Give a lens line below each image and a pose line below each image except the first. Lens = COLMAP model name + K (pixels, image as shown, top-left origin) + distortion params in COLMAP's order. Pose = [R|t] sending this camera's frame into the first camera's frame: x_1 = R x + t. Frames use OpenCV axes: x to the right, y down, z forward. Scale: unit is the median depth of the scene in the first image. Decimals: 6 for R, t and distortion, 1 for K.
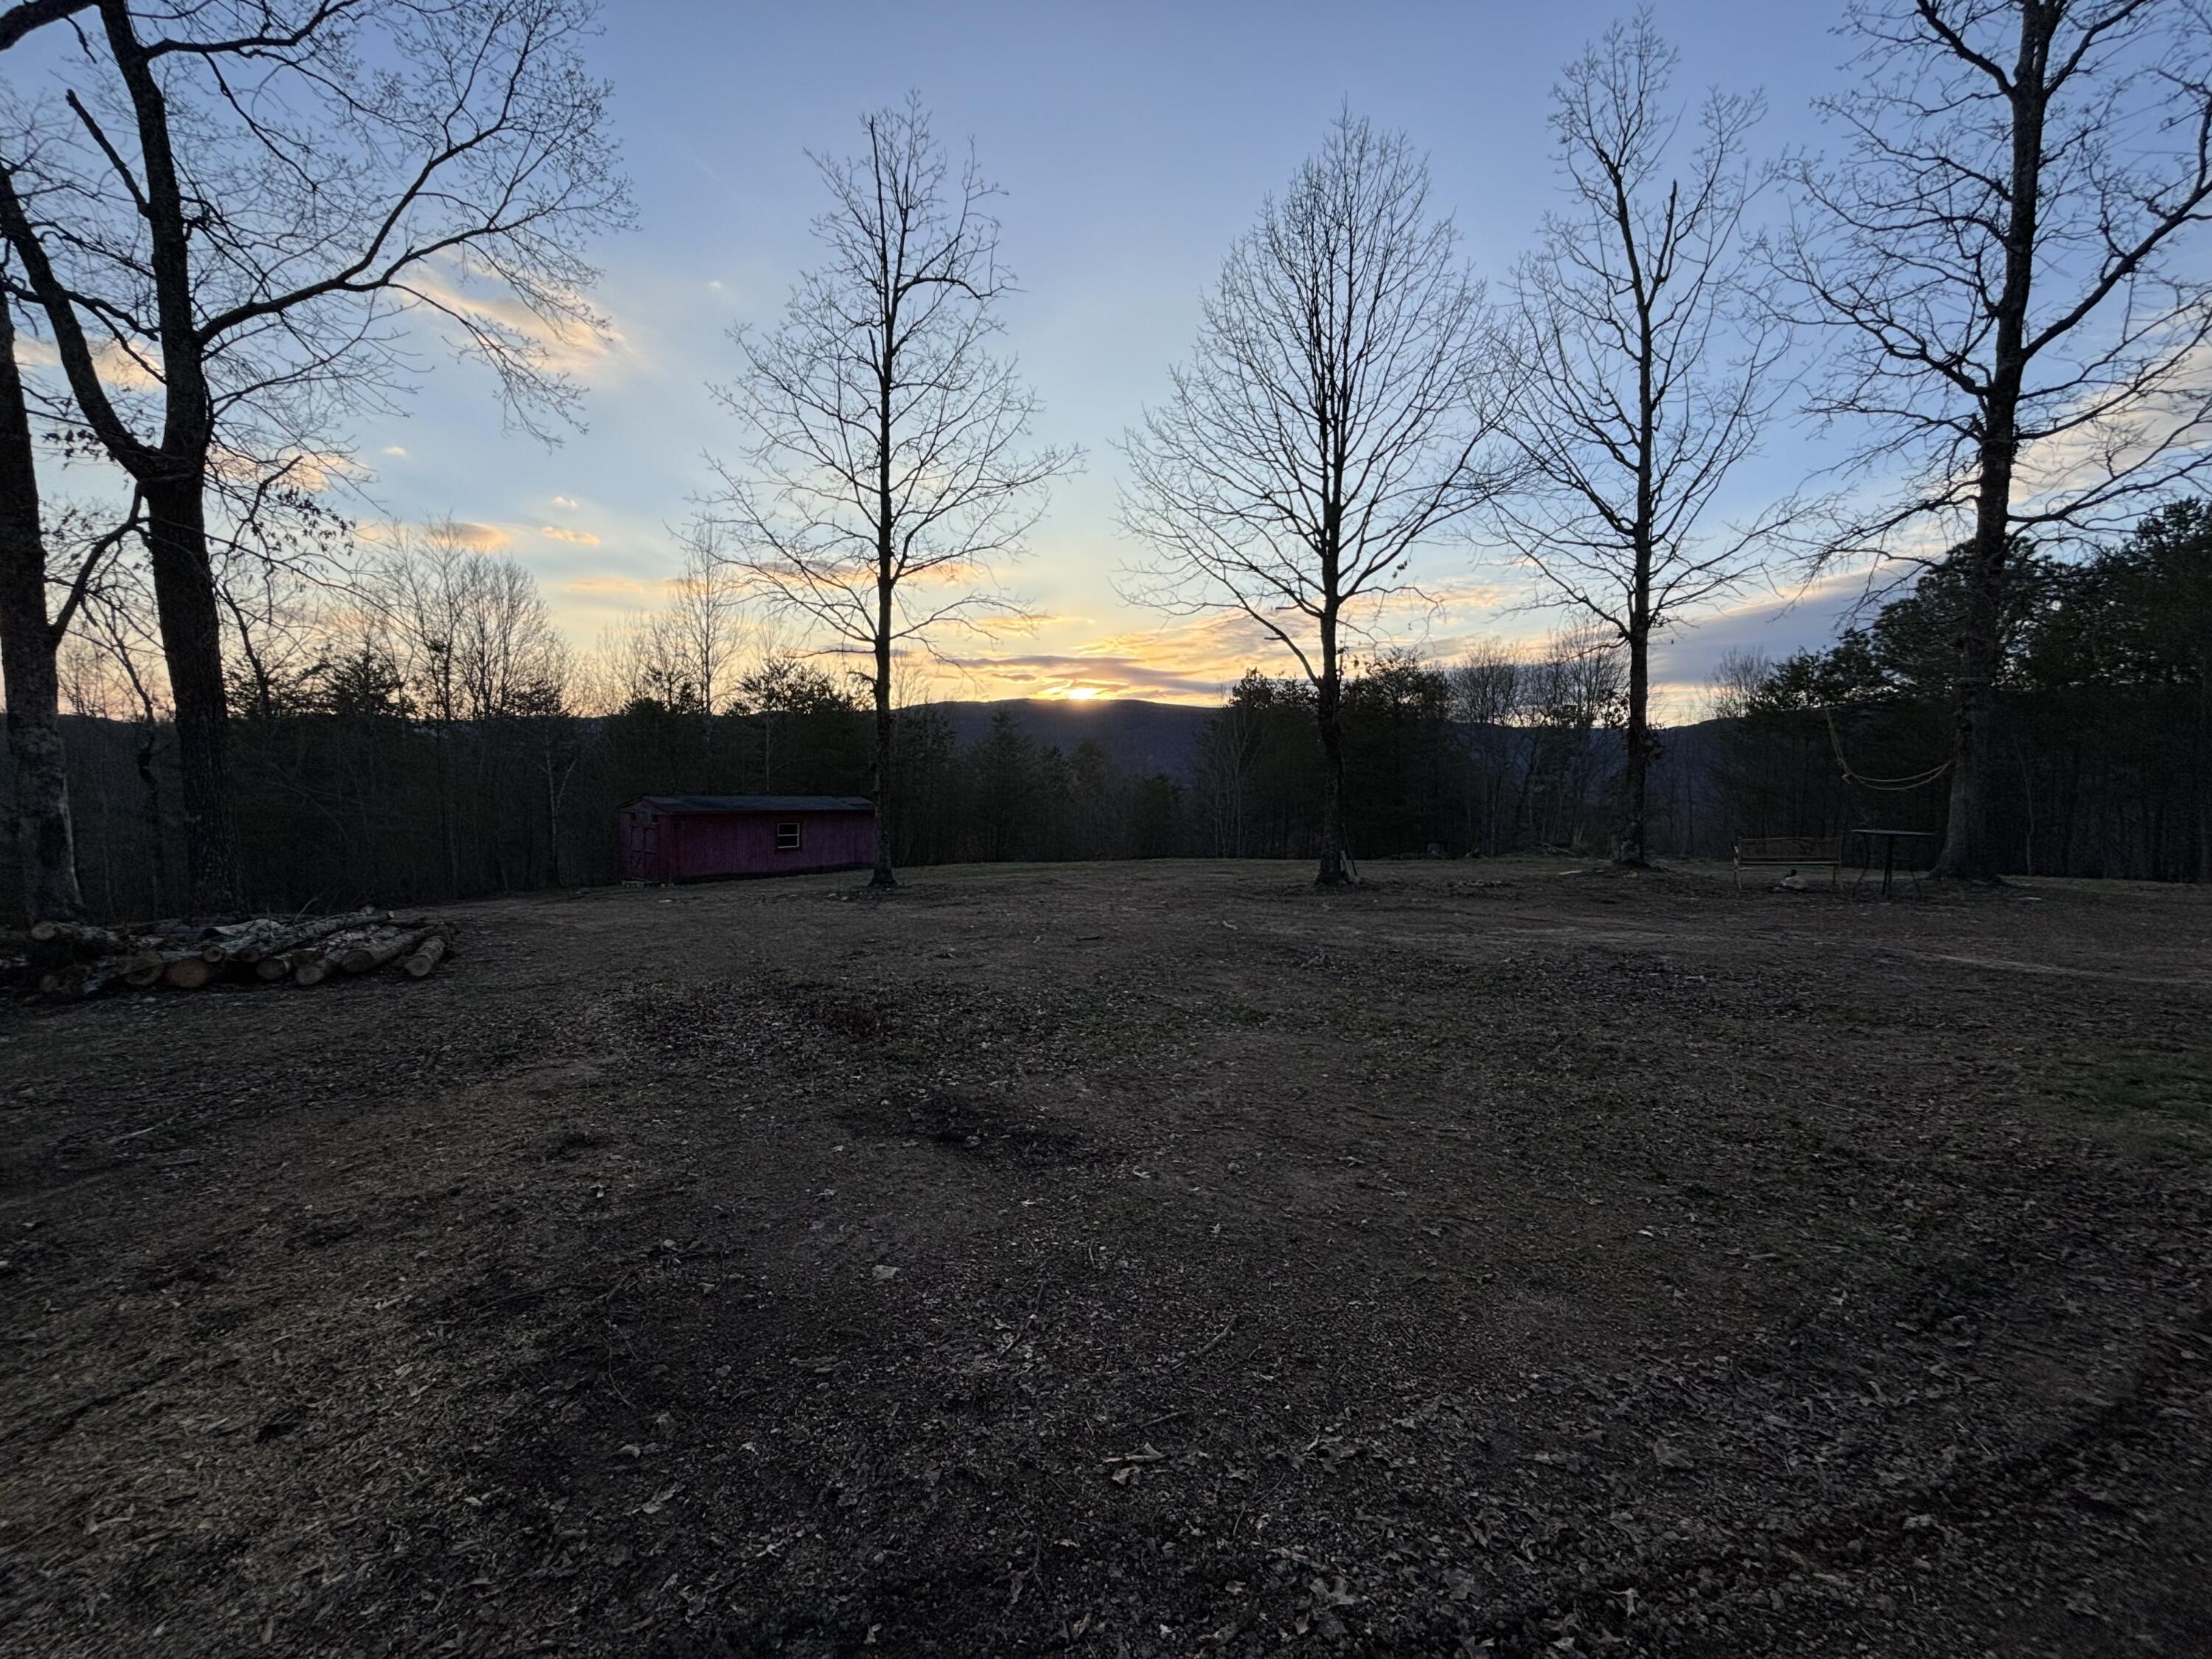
lens RADIAL K [[904.4, 0, 1099.9], [0, 904.4, 823.2], [0, 0, 1]] dist [0.000878, -0.001175]
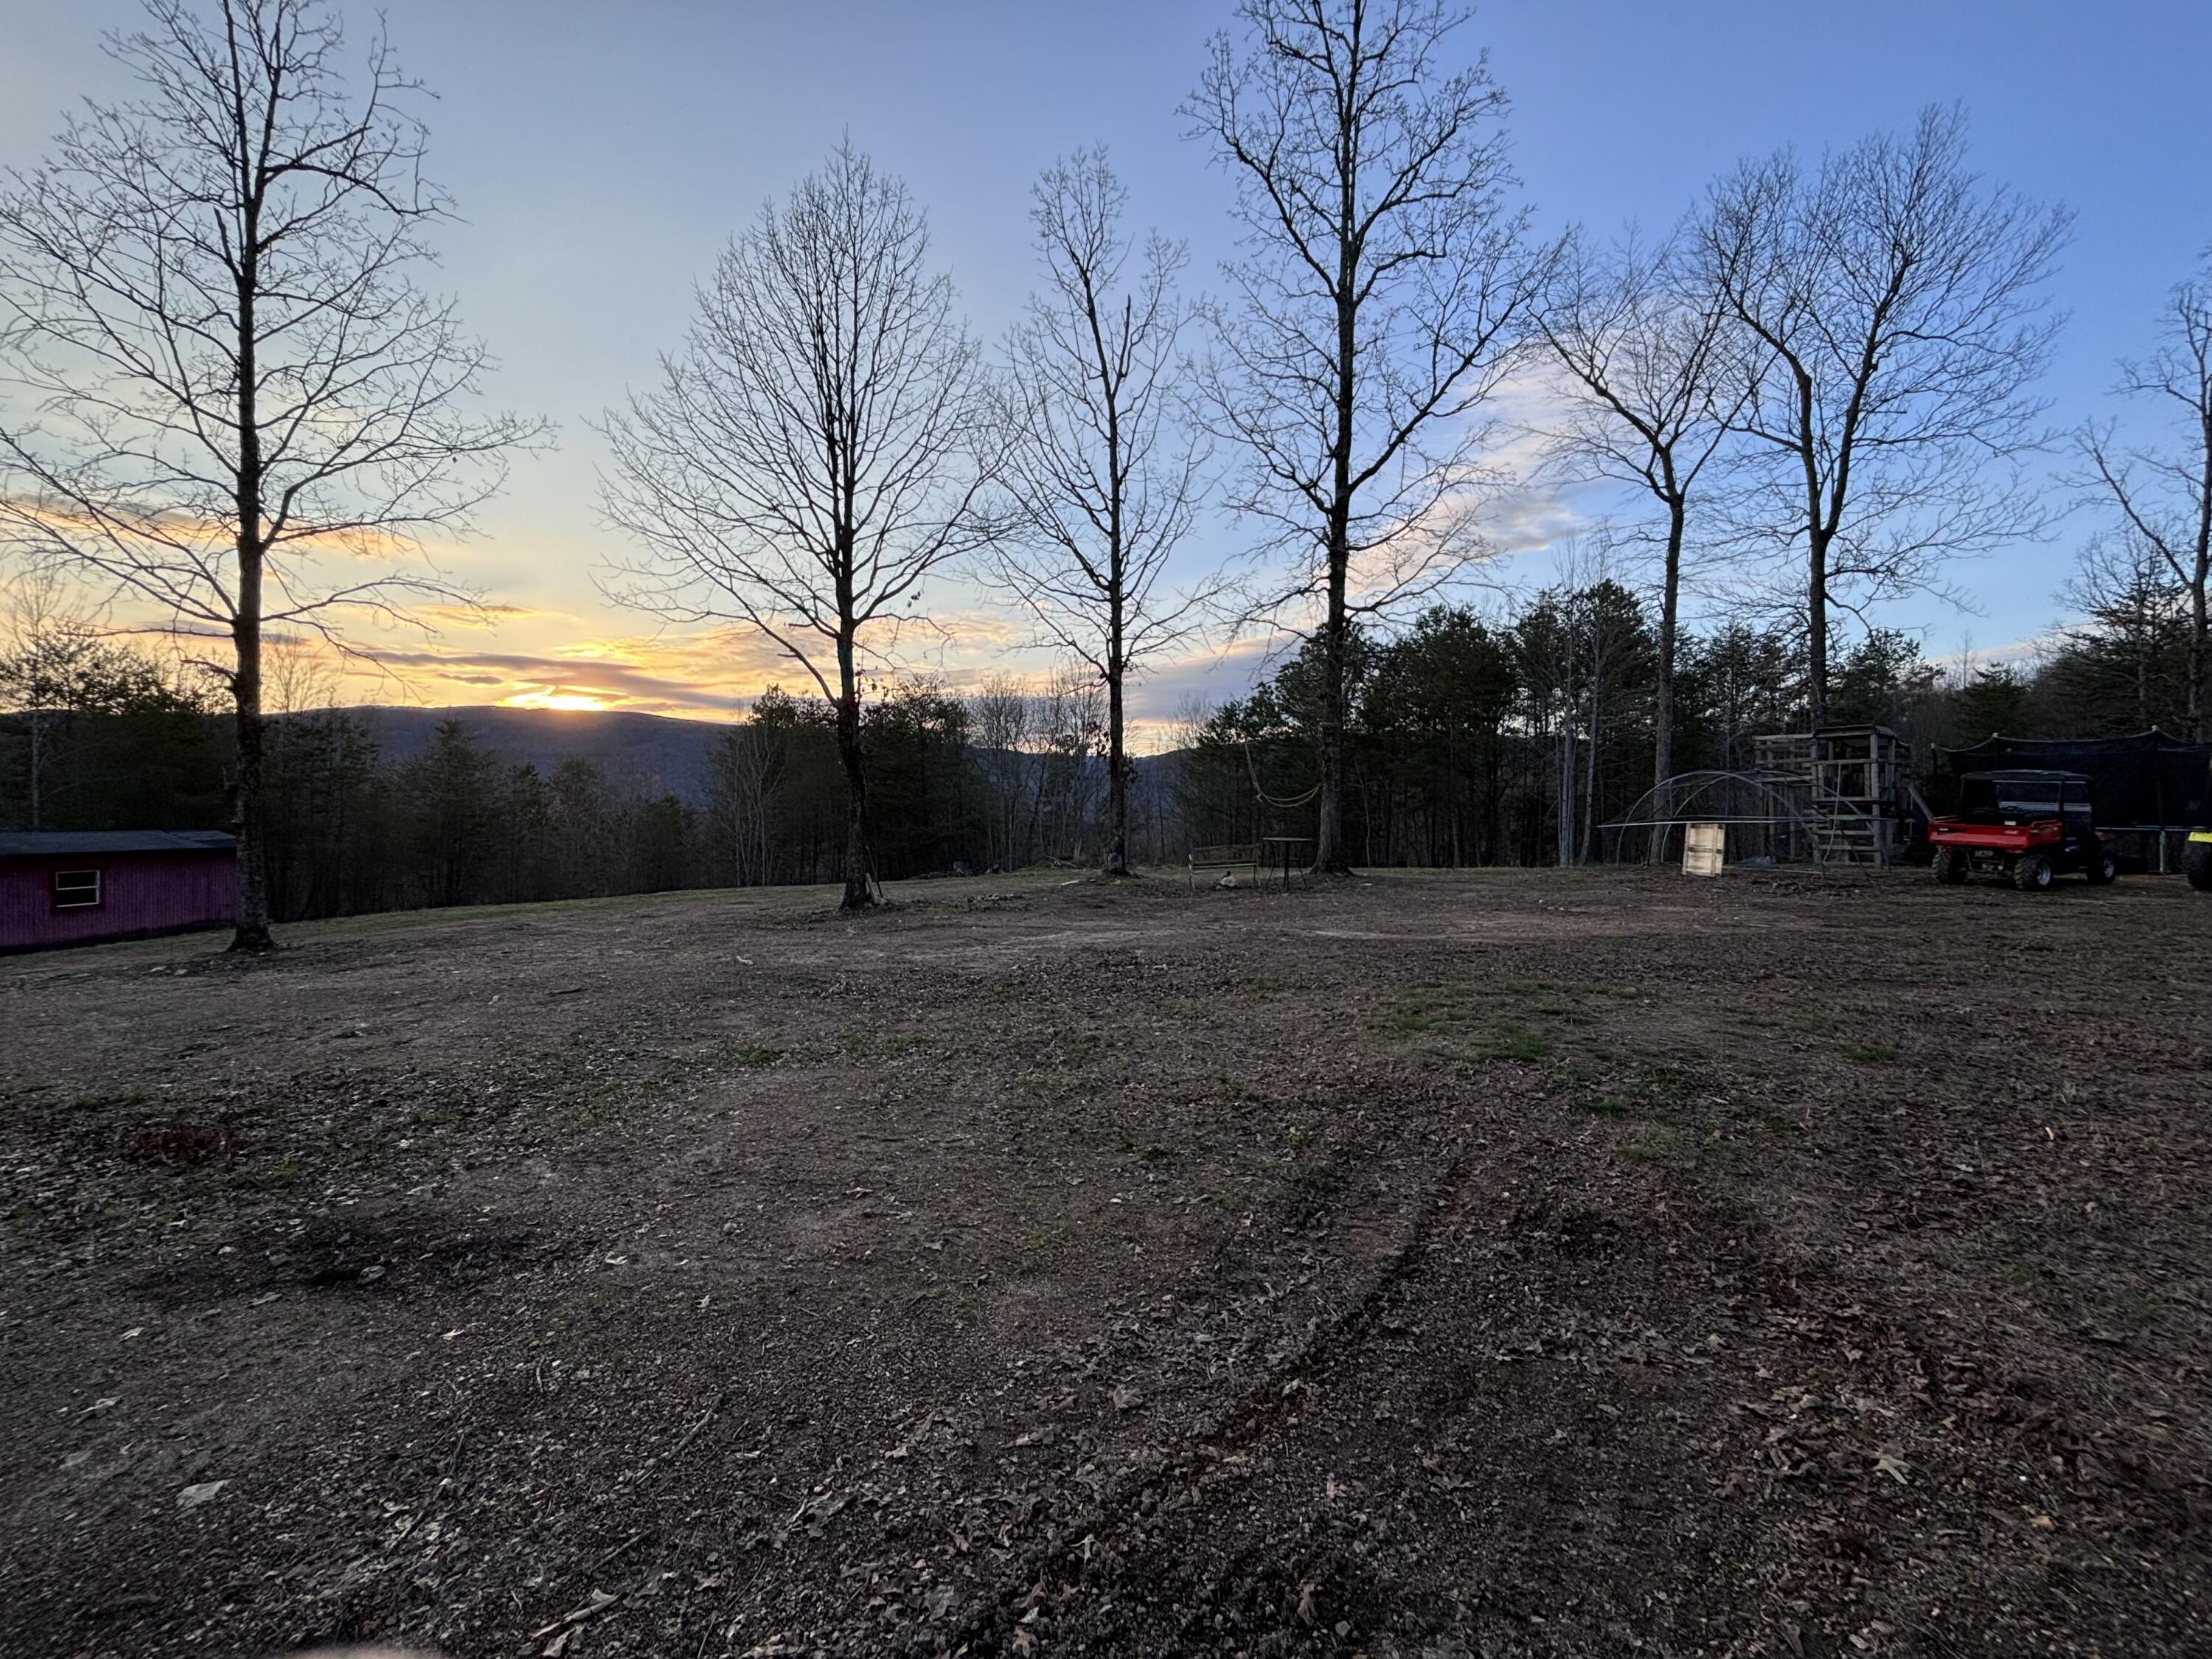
lens RADIAL K [[903.0, 0, 1104.7], [0, 903.0, 826.8], [0, 0, 1]] dist [-0.000569, -0.000216]
pose [[0.870884, -0.022746, 0.490962, 0.010624], [0.032661, 0.999399, -0.011634, -0.001033], [-0.490402, 0.026167, 0.871103, 0.000594]]
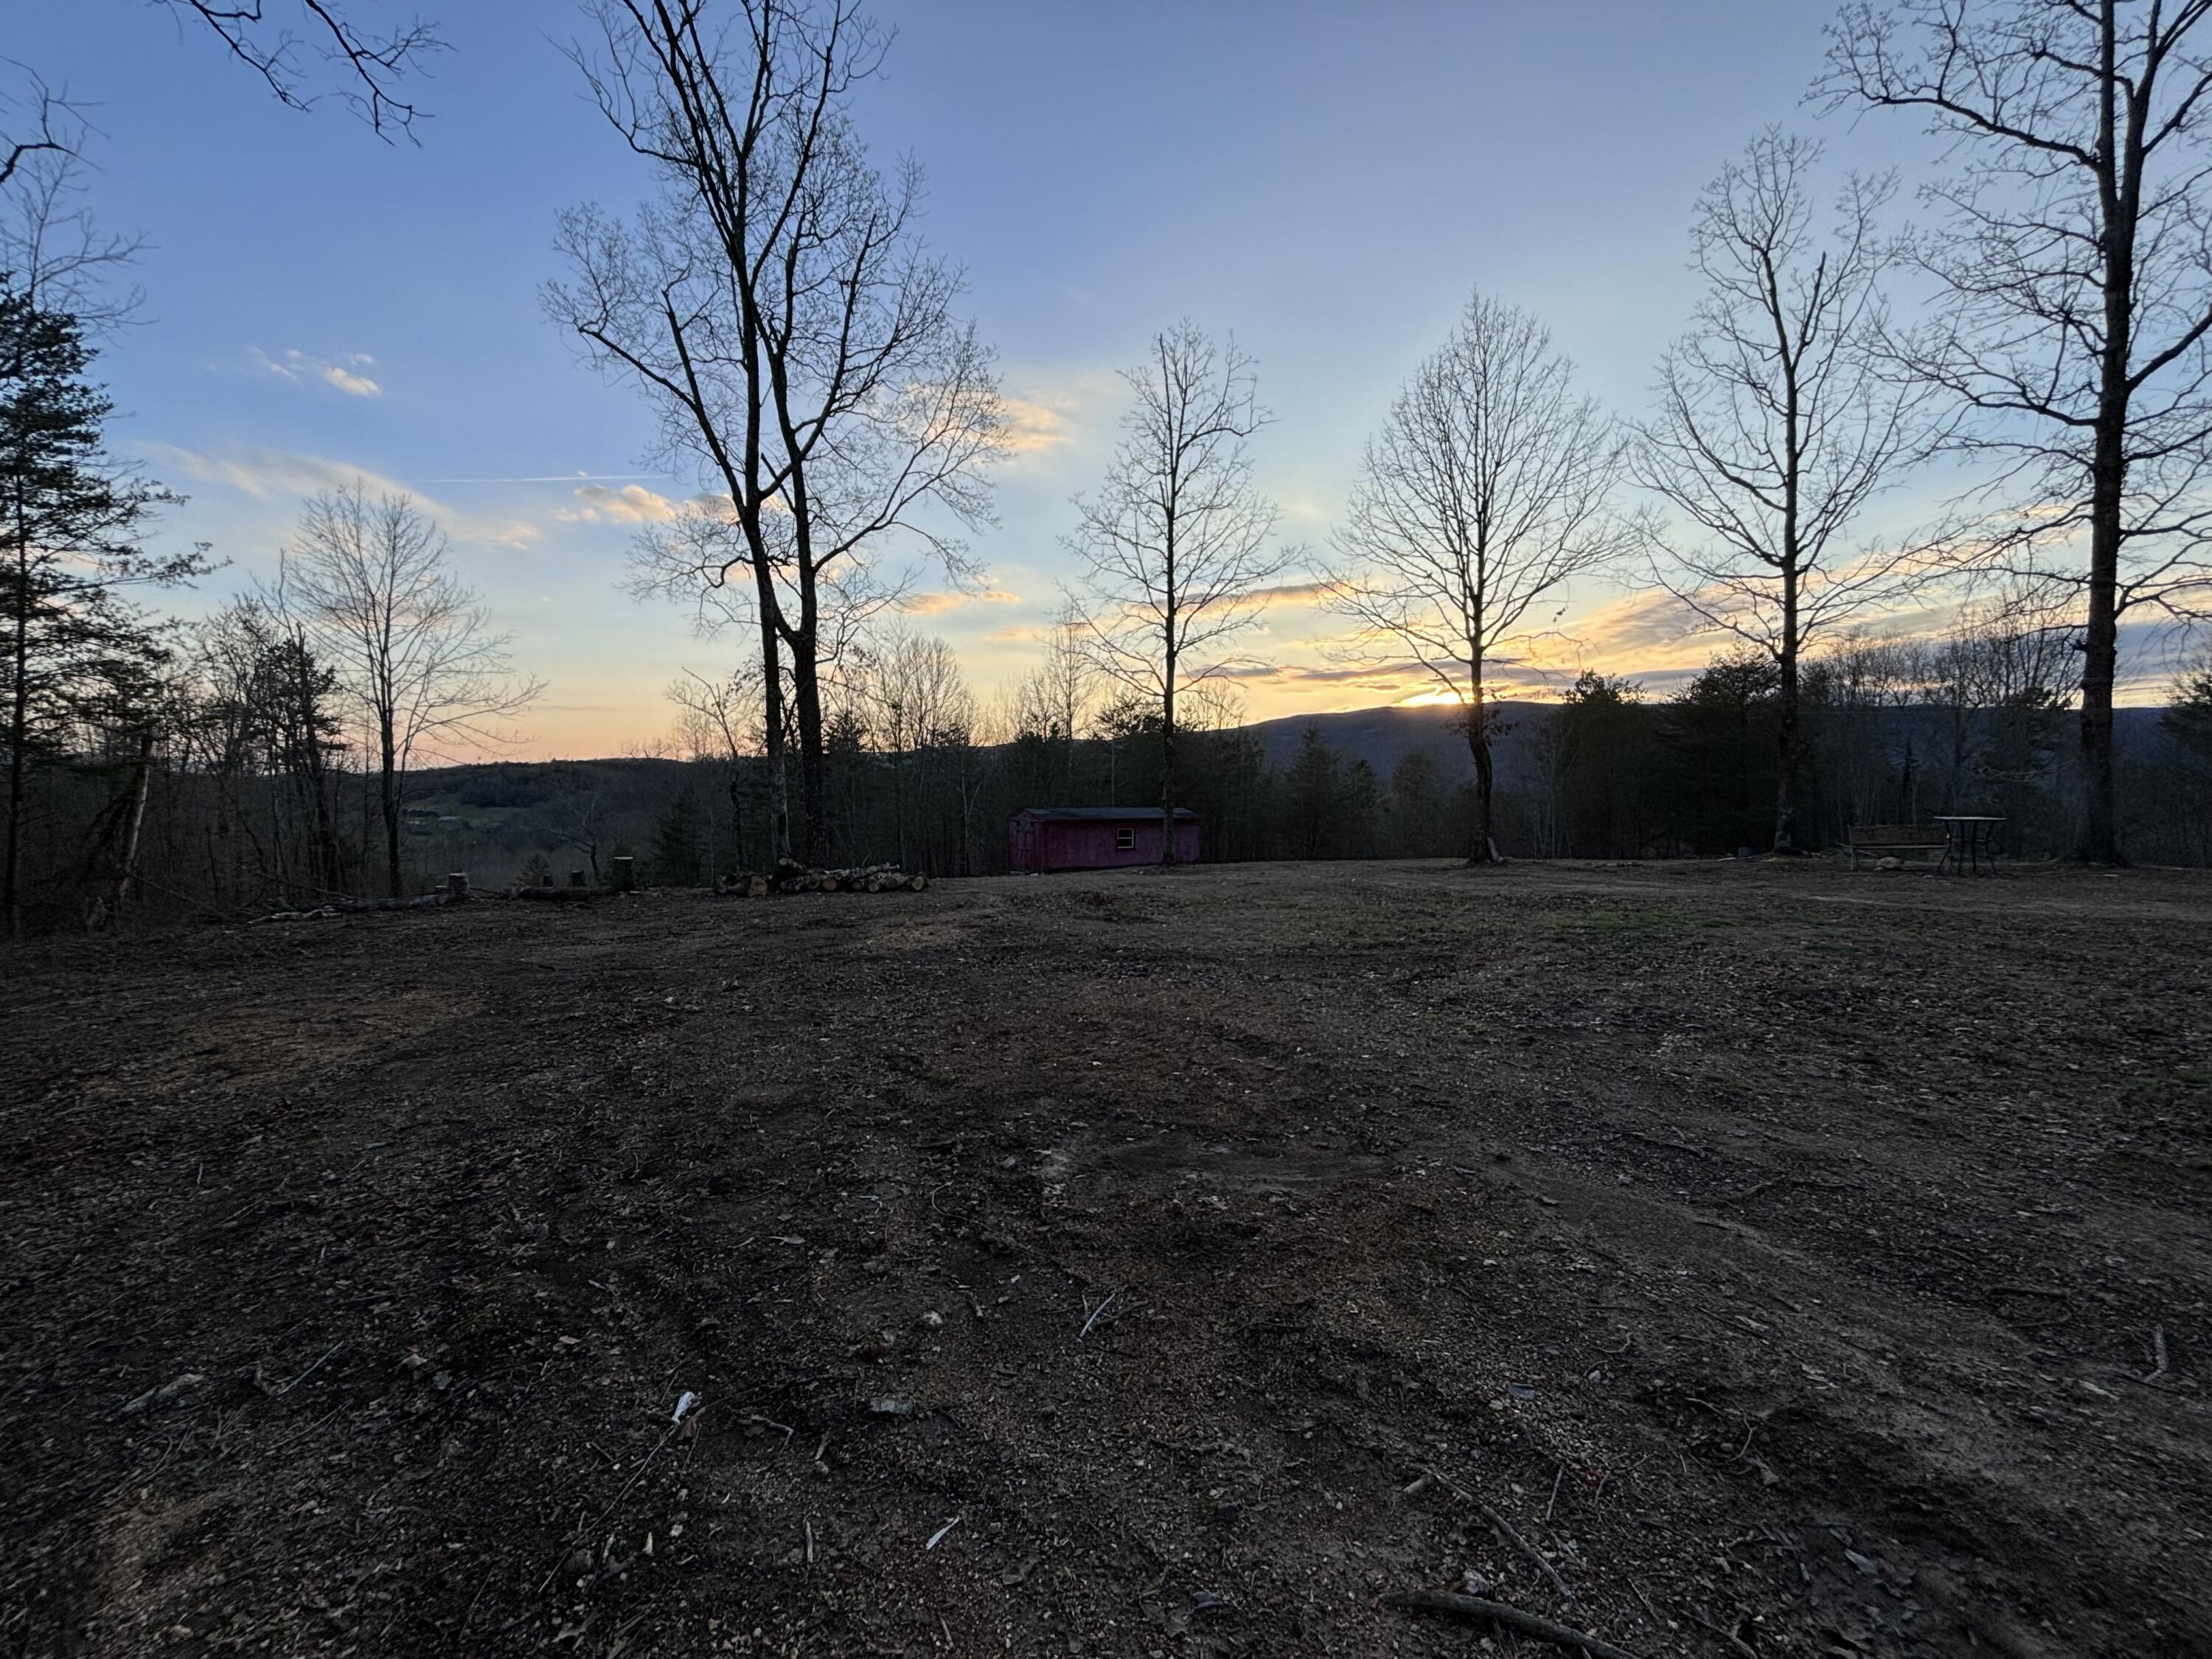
lens RADIAL K [[903.0, 0, 1104.7], [0, 903.0, 826.8], [0, 0, 1]] dist [-0.000569, -0.000216]
pose [[0.926244, -0.005711, -0.376881, 0.264415], [0.001063, 0.999921, -0.012541, 0.032207], [0.376923, 0.011216, 0.926177, -0.468572]]
